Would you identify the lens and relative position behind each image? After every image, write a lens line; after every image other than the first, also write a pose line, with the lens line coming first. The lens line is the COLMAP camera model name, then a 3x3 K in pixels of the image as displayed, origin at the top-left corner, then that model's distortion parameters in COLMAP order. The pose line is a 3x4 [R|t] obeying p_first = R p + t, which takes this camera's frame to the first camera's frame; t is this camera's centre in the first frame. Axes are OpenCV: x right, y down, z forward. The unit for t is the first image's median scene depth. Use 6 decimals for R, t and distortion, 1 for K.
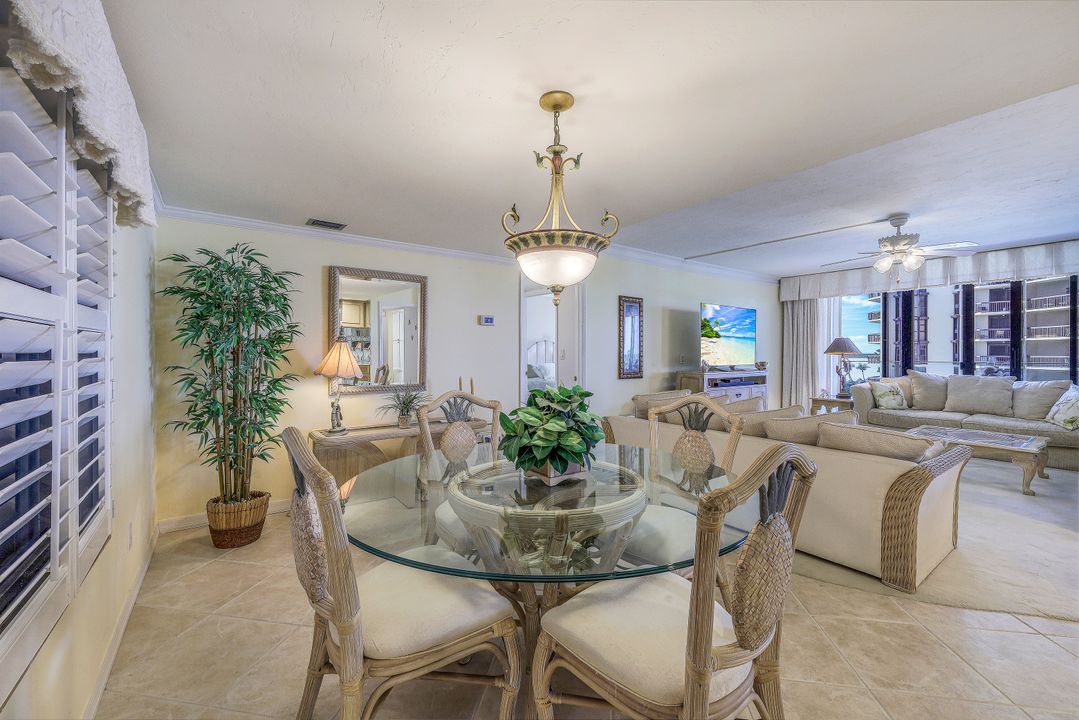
lens RADIAL K [[437.1, 0, 535.1], [0, 437.1, 353.7], [0, 0, 1]] dist [0.001690, -0.000023]
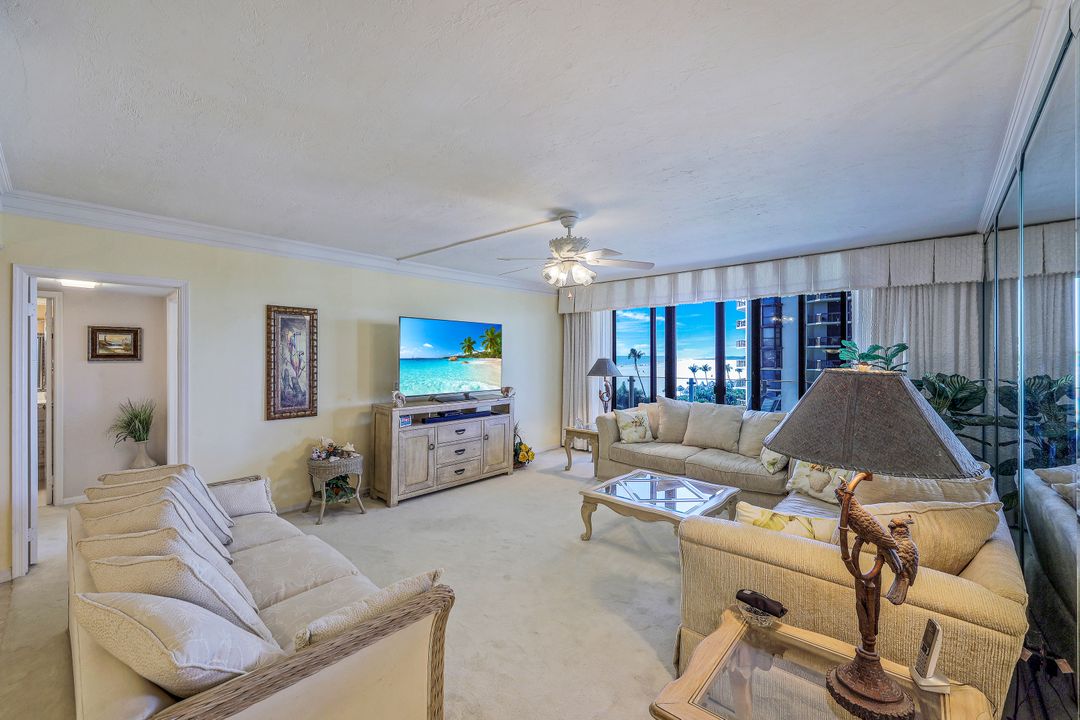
lens RADIAL K [[442.1, 0, 536.0], [0, 442.1, 353.9], [0, 0, 1]] dist [-0.000492, 0.000025]
pose [[0.979527, 0.001443, 0.201310, 0.446264], [-0.000455, 0.999988, -0.004950, -0.044863], [-0.201314, 0.004757, 0.979515, 0.177388]]
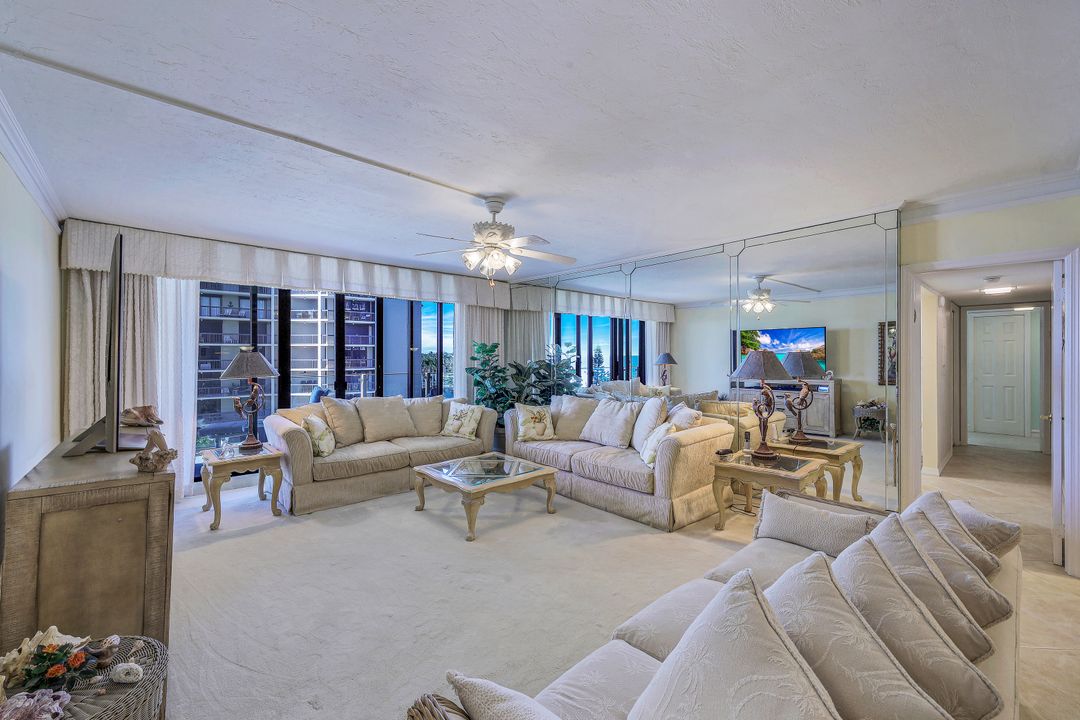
lens RADIAL K [[442.7, 0, 542.6], [0, 442.7, 354.8], [0, 0, 1]] dist [-0.000602, 0.000143]
pose [[-0.129271, 0.001494, 0.991608, 0.045172], [0.000549, 0.999999, -0.001435, -0.034593], [-0.991609, 0.000359, -0.129272, 0.744292]]
